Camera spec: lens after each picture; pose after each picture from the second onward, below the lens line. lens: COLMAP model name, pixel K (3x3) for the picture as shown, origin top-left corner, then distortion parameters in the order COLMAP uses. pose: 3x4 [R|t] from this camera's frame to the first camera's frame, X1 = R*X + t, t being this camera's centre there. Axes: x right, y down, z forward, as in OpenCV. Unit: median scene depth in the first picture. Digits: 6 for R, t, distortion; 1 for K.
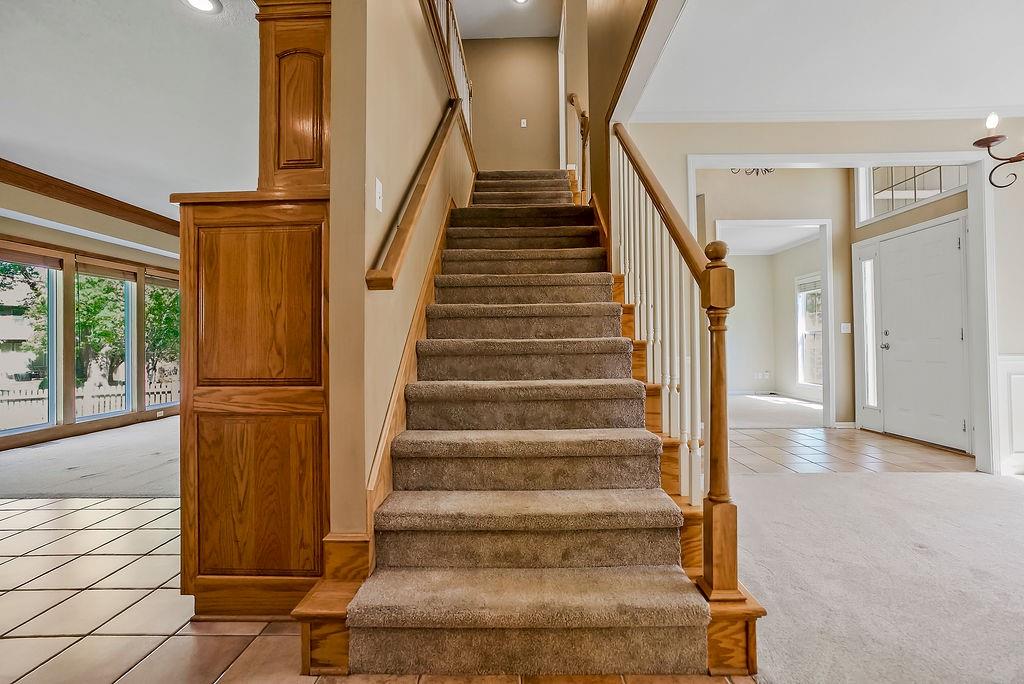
lens RADIAL K [[469.2, 0, 518.3], [0, 469.2, 339.7], [0, 0, 1]] dist [-0.001620, 0.005577]
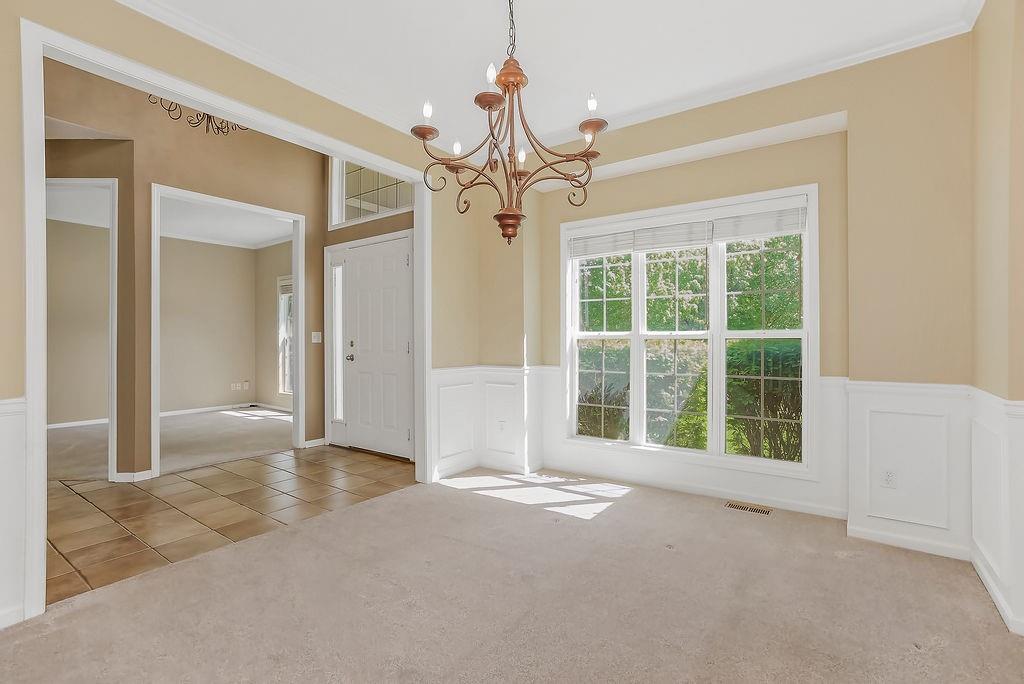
lens RADIAL K [[475.5, 0, 508.4], [0, 475.5, 333.8], [0, 0, 1]] dist [-0.045919, 0.026351]
pose [[0.582054, 0.019843, 0.812908, 0.168021], [-0.012875, 0.999802, -0.015187, -0.022550], [-0.813048, -0.001627, 0.582194, 0.160342]]
